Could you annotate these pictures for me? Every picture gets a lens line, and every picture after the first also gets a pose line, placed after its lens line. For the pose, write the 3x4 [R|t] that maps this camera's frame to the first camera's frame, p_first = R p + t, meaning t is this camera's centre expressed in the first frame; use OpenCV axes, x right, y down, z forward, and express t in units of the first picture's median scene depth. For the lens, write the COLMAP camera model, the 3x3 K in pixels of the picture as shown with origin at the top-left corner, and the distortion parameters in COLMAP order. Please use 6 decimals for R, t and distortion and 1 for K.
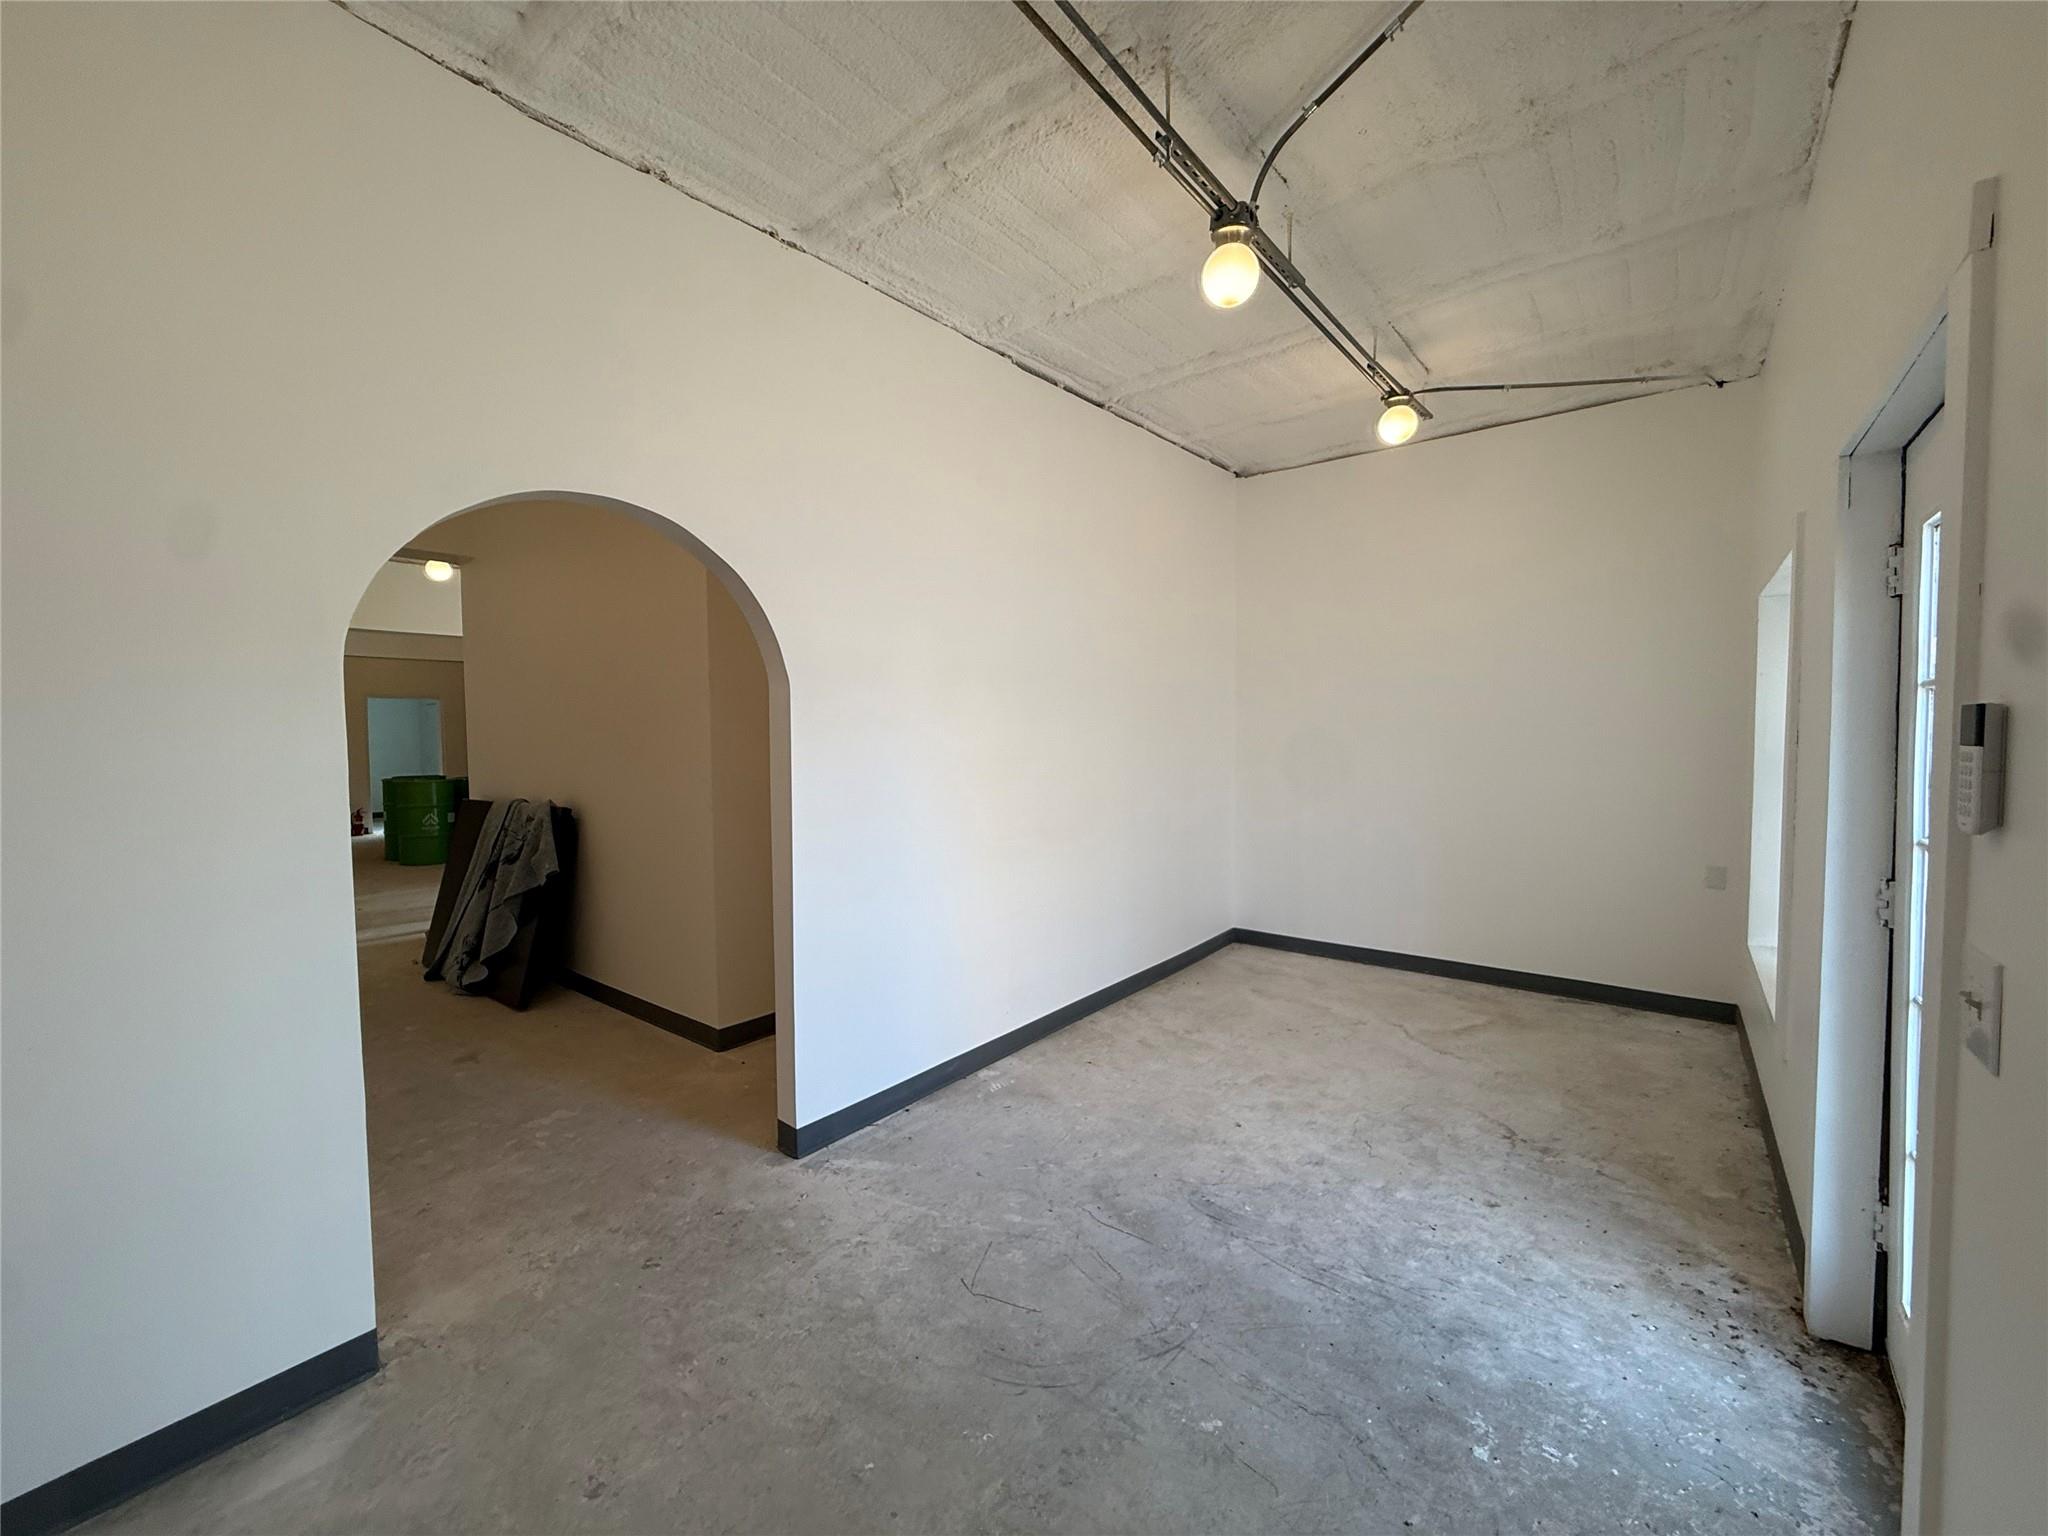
lens RADIAL K [[813.9, 0, 1029.6], [0, 813.9, 760.7], [0, 0, 1]] dist [-0.000656, -0.000194]
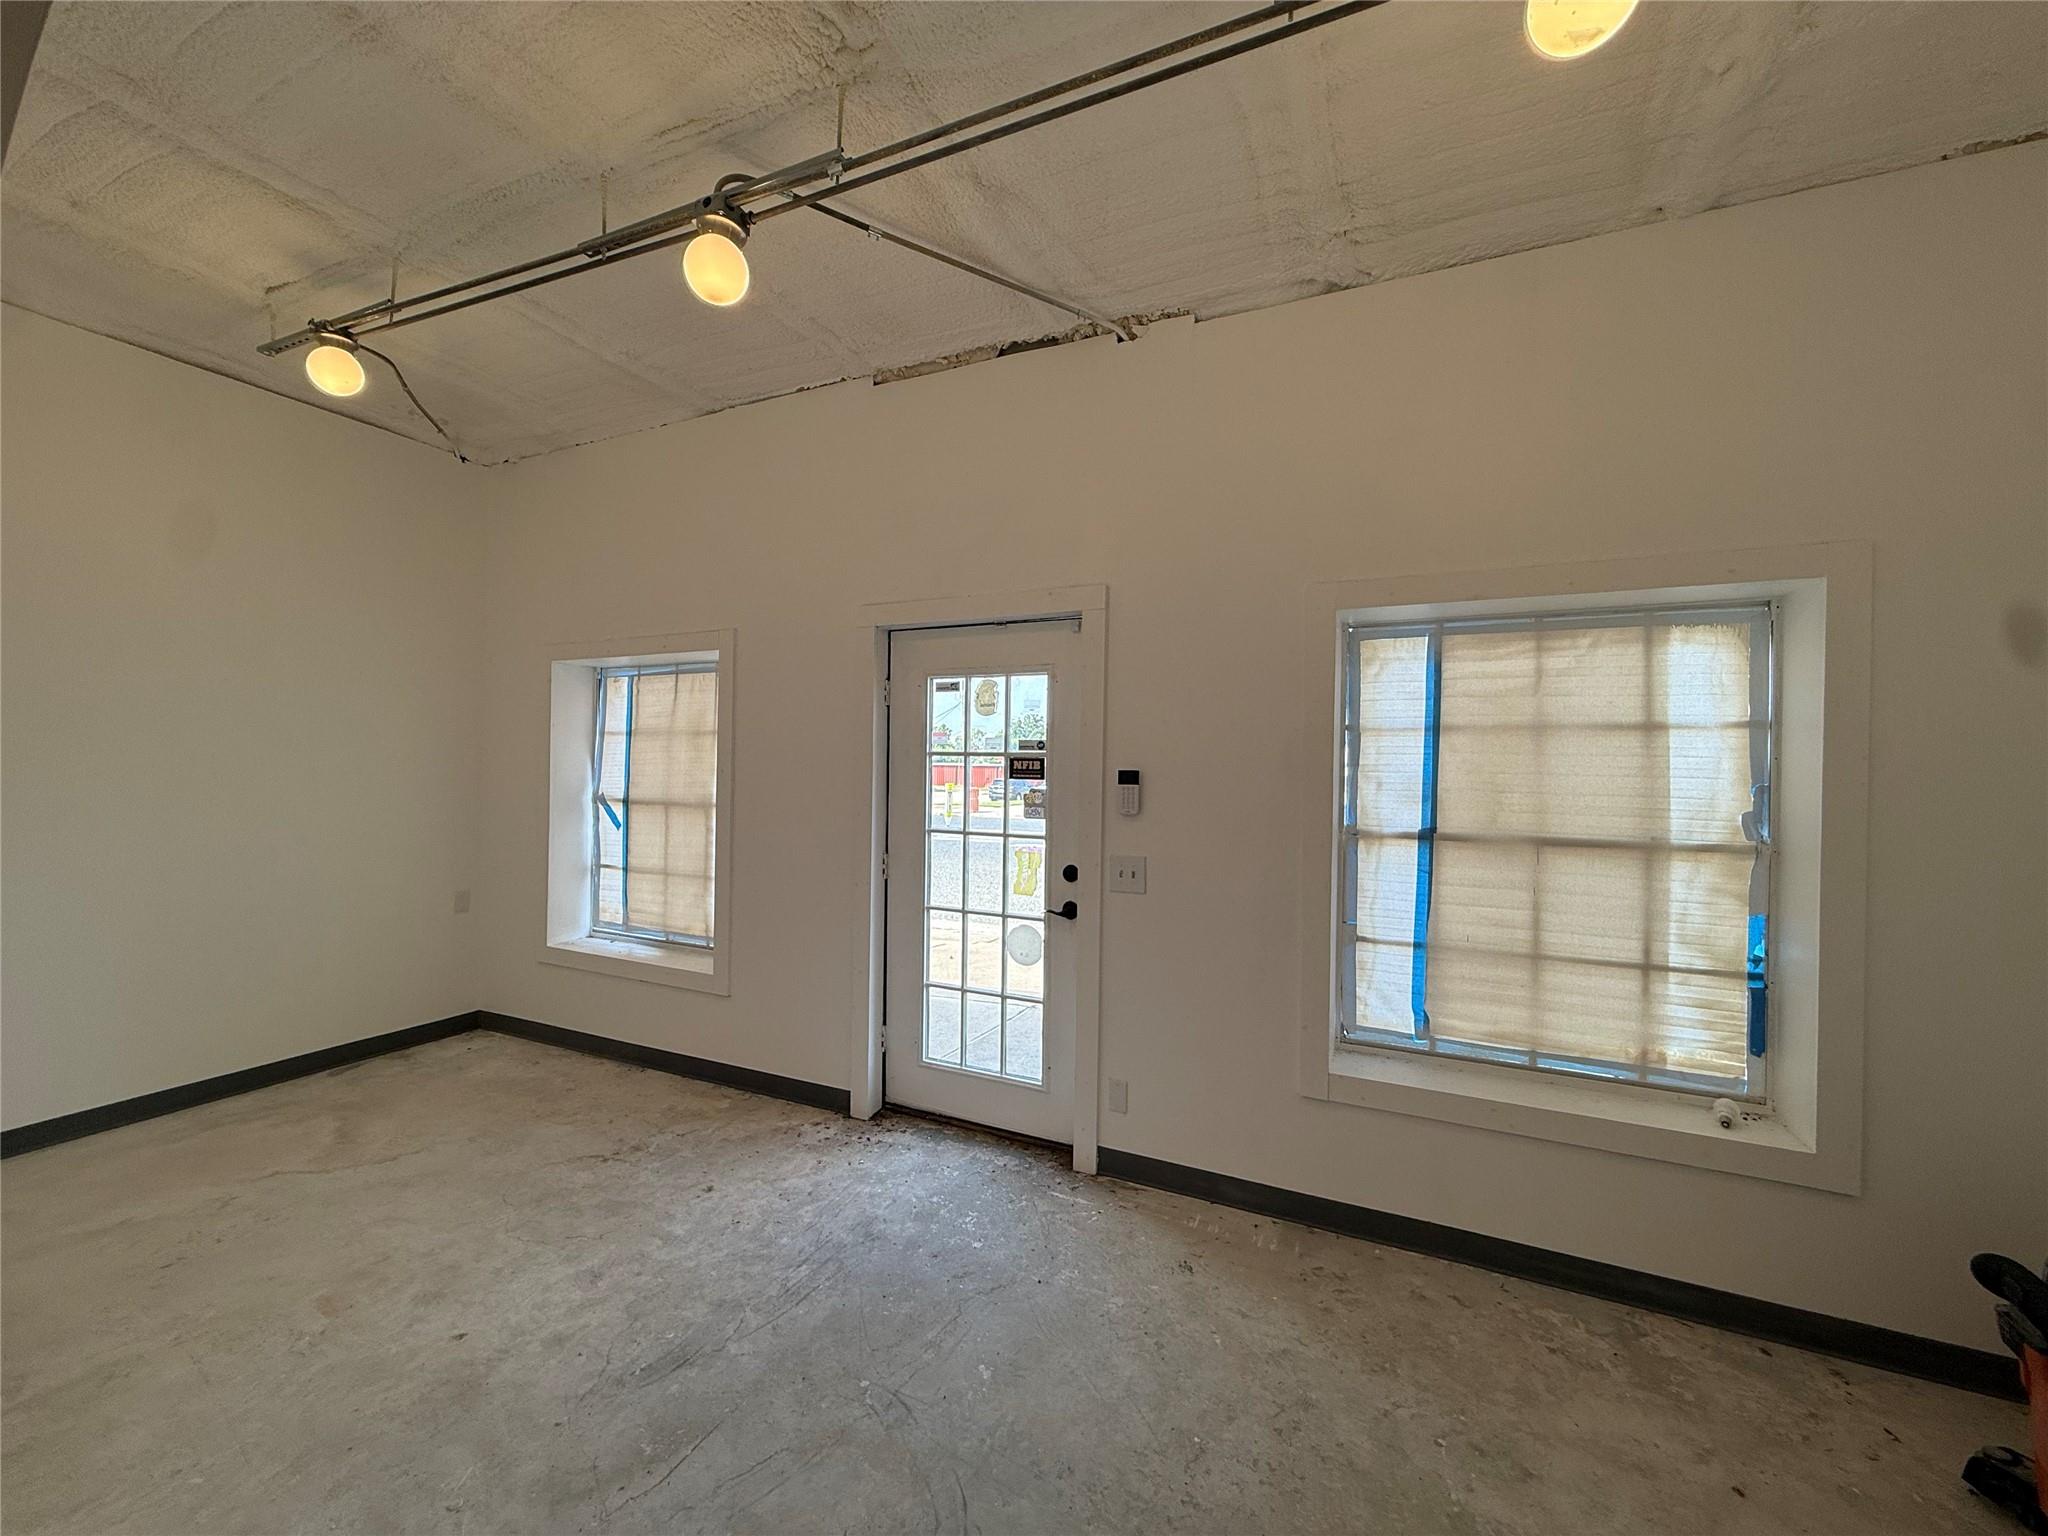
lens RADIAL K [[813.9, 0, 1011.9], [0, 813.9, 760.9], [0, 0, 1]] dist [-0.000656, -0.000194]
pose [[-0.214928, 0.012621, 0.976548, -0.594666], [0.022214, 0.999721, -0.008031, -0.032306], [-0.976377, 0.019967, -0.215149, 0.758123]]
